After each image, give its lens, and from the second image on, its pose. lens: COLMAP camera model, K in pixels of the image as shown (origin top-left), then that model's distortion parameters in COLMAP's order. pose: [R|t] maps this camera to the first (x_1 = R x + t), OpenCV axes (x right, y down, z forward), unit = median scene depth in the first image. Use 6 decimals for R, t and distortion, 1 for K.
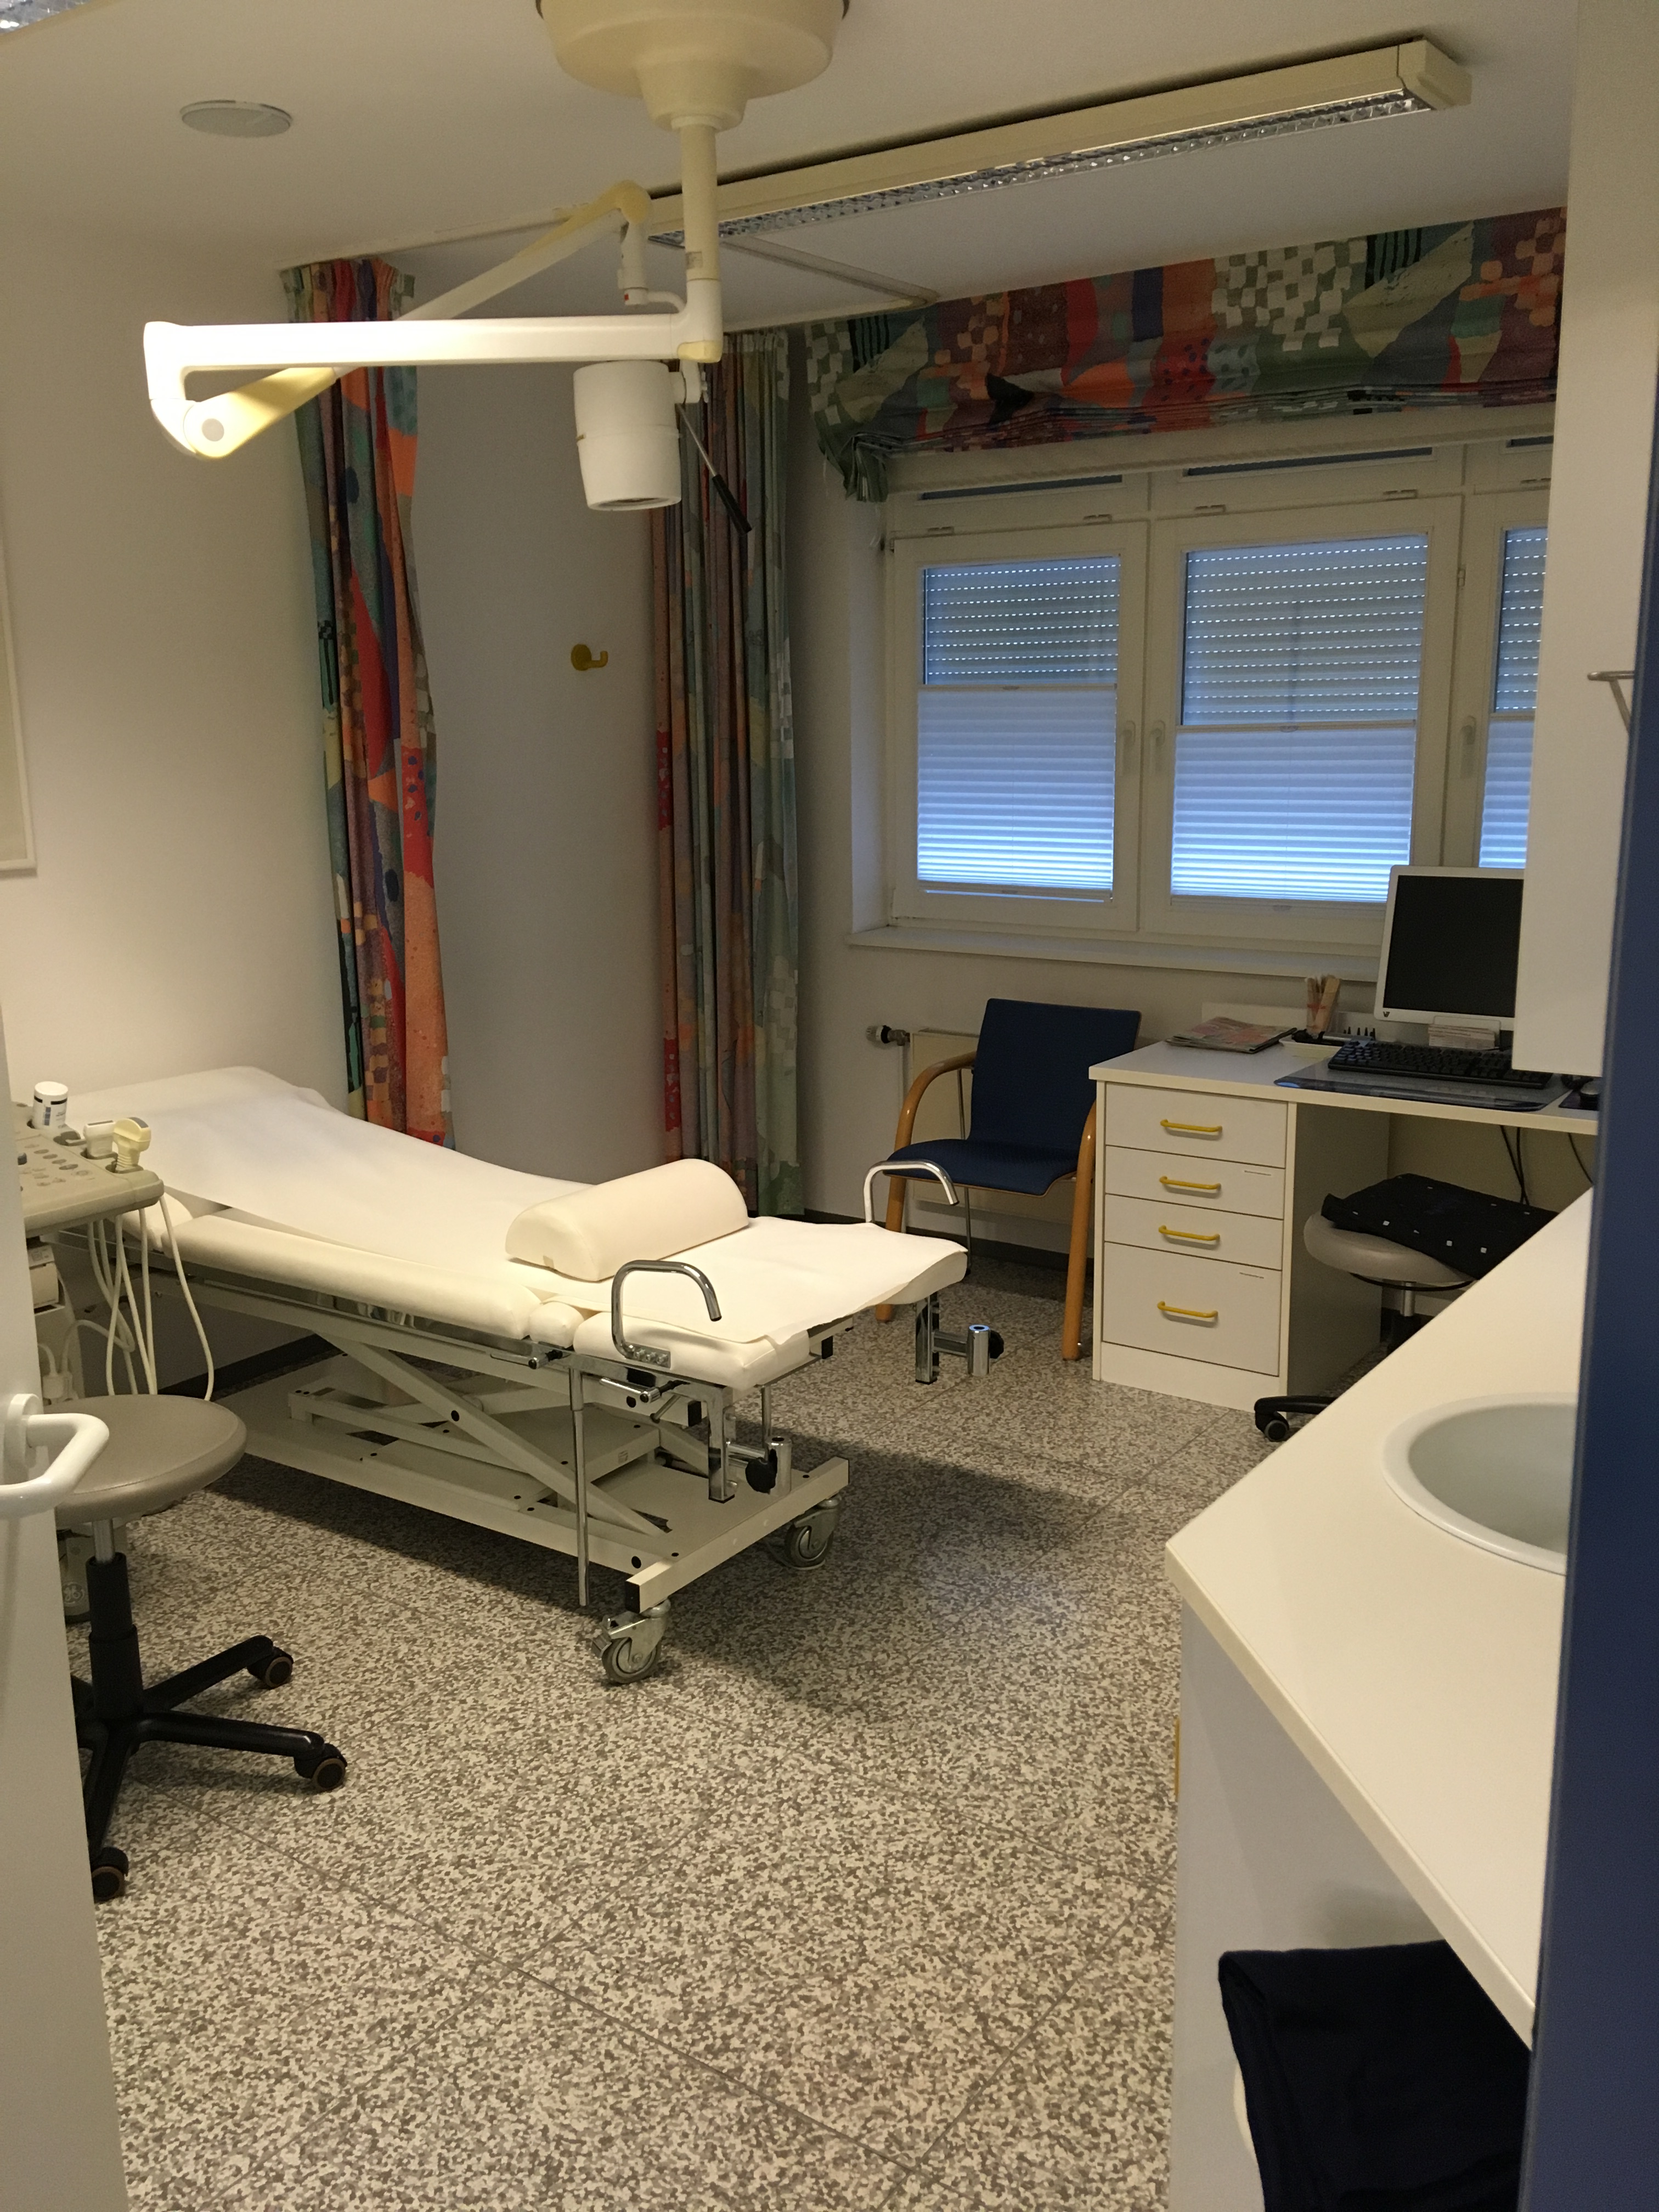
lens RADIAL K [[1874.9, 0, 829.5], [0, 1874.9, 1106.0], [0, 0, 1]] dist [0.114972, -0.178935]
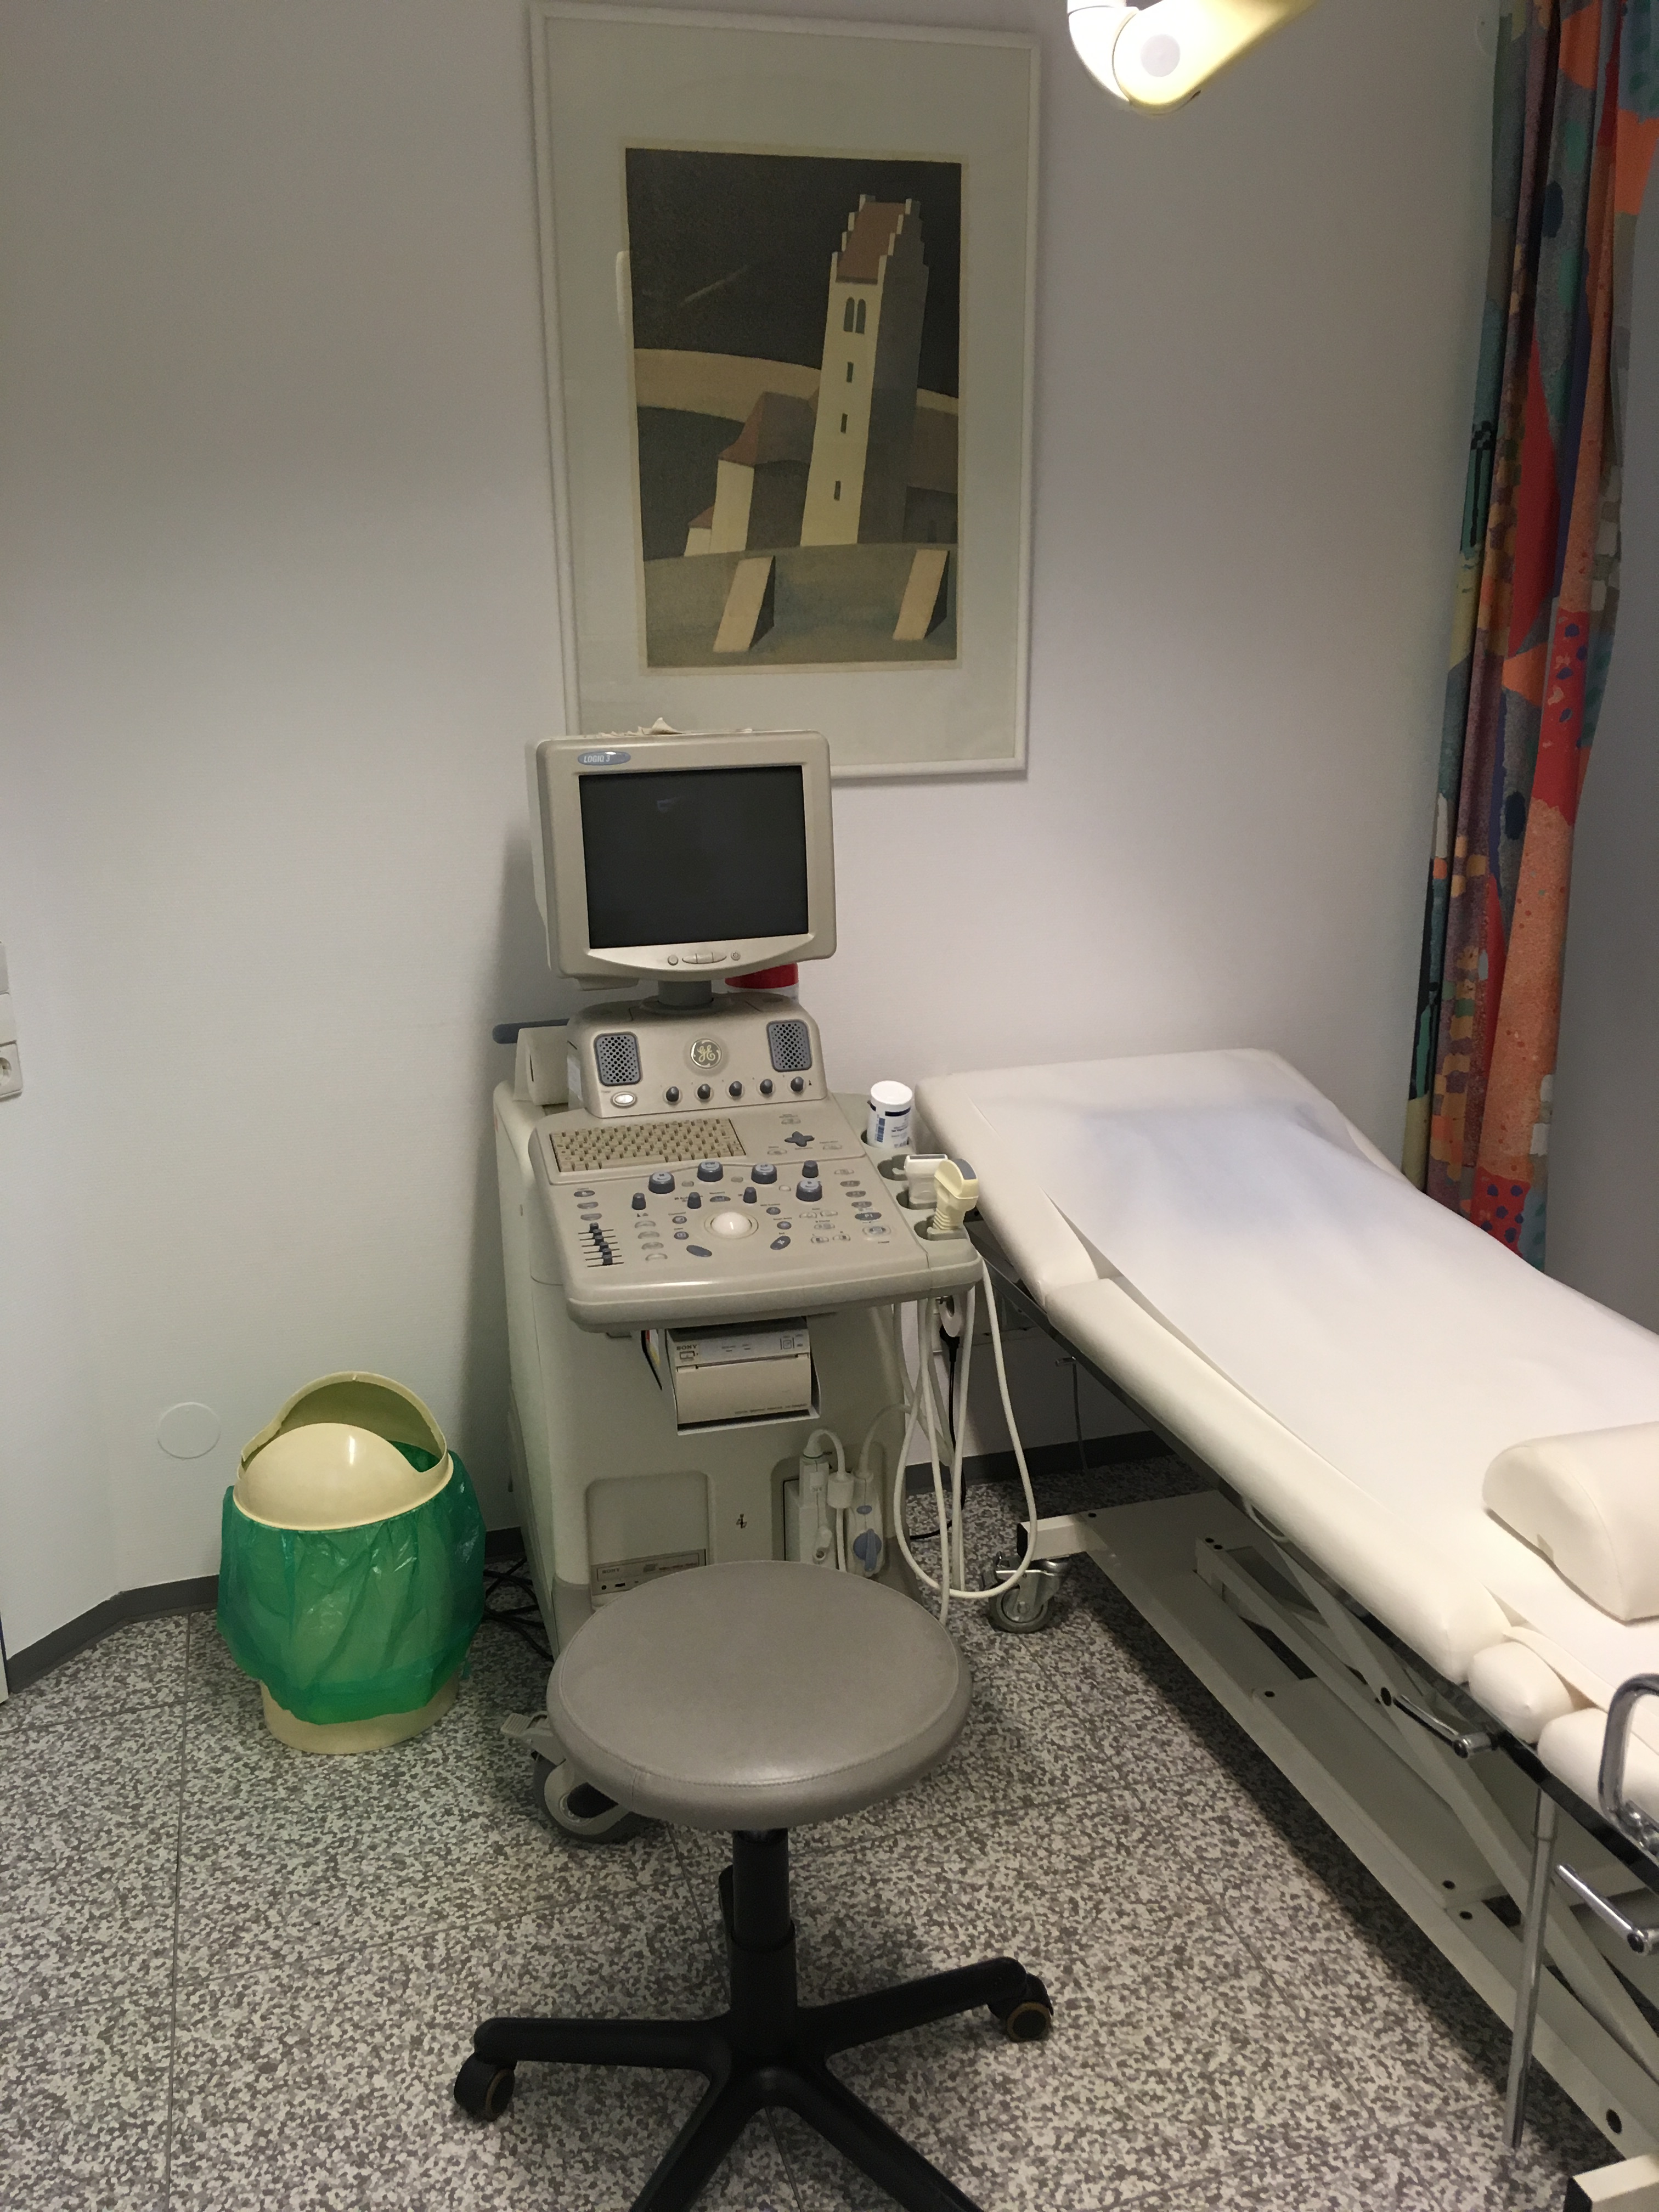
lens RADIAL K [[1874.9, 0, 829.5], [0, 1874.9, 1106.0], [0, 0, 1]] dist [0.114972, -0.178935]
pose [[0.789808, 0.171930, -0.588764, -0.004924], [-0.129341, 0.985010, 0.114134, -0.060631], [0.599562, -0.013992, 0.800206, 0.304328]]
